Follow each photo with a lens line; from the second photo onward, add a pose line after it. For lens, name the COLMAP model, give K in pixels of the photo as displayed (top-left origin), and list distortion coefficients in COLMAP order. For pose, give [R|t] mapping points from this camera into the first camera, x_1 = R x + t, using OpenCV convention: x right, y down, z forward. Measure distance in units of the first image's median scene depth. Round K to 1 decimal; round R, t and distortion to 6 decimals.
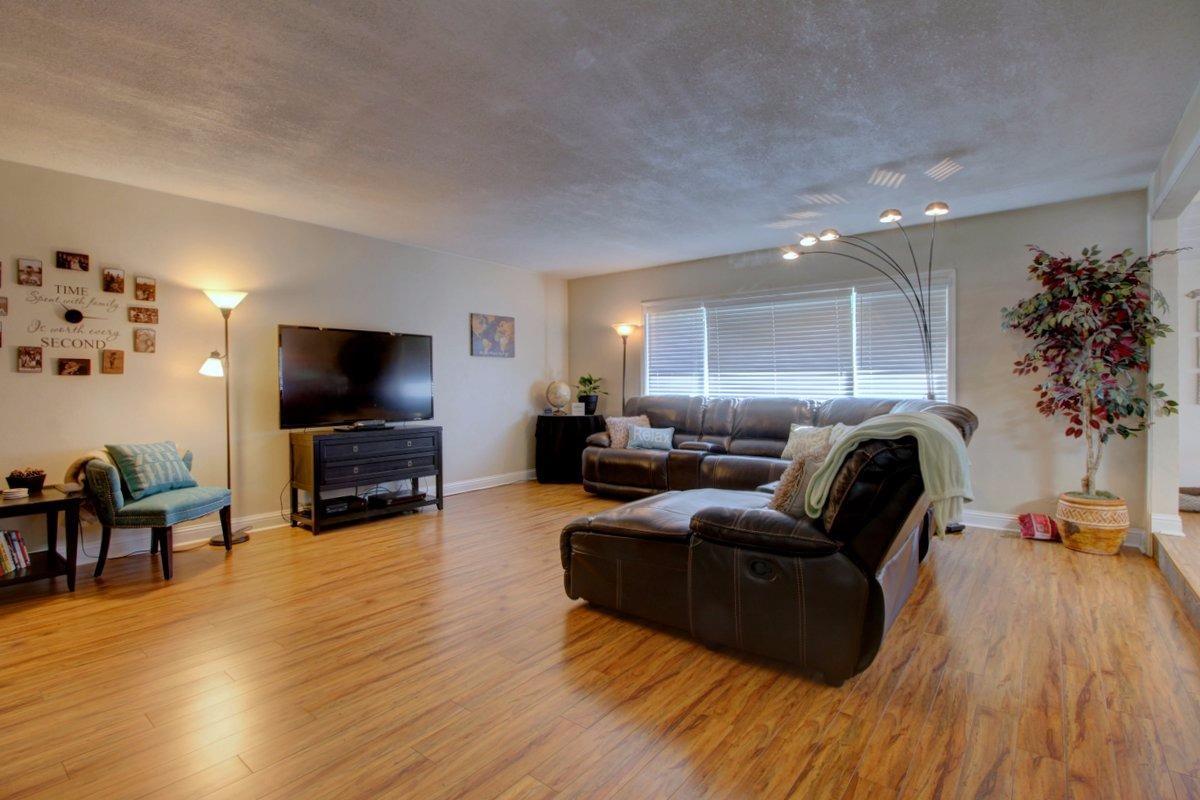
lens RADIAL K [[549.1, 0, 586.6], [0, 549.1, 389.4], [0, 0, 1]] dist [0.005732, -0.012233]
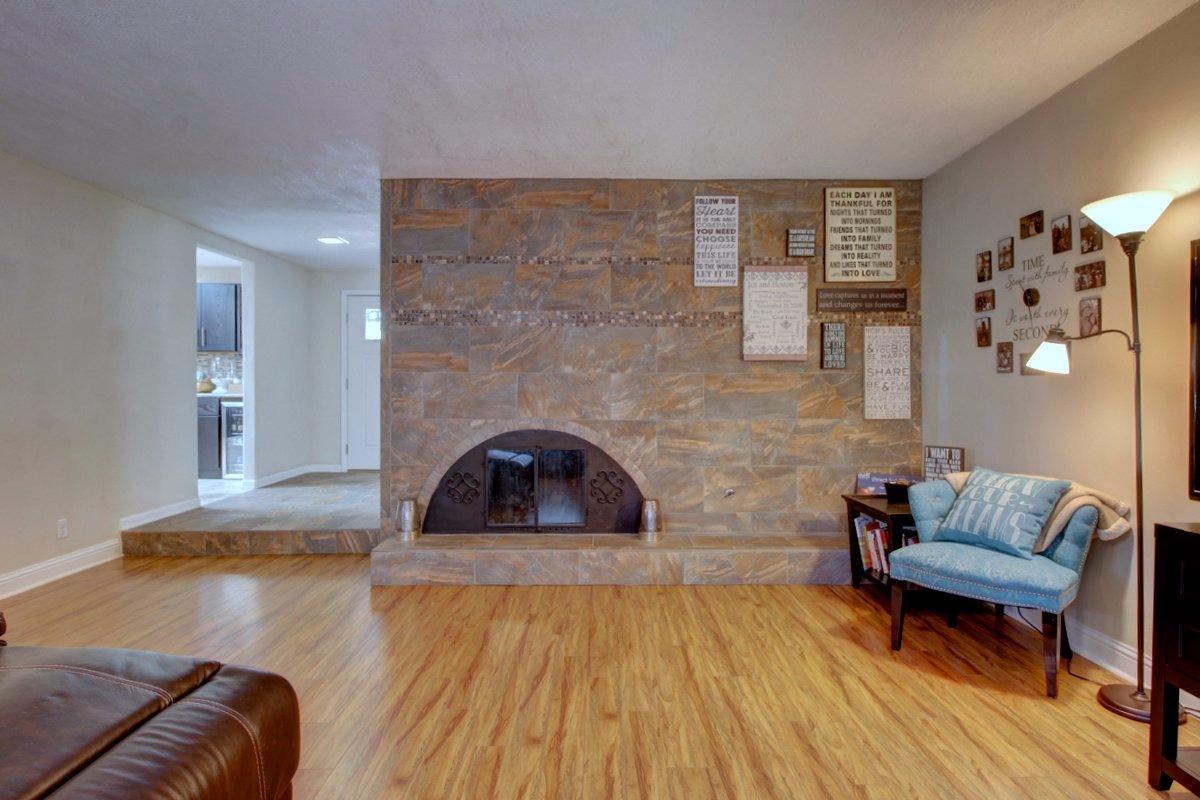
lens RADIAL K [[636.4, 0, 598.8], [0, 636.4, 389.1], [0, 0, 1]] dist [0.007569, -0.015054]
pose [[-0.759880, 0.005299, -0.650042, 0.097642], [-0.006653, 0.999851, 0.015928, -0.017506], [0.650029, 0.016428, -0.759732, 1.344717]]
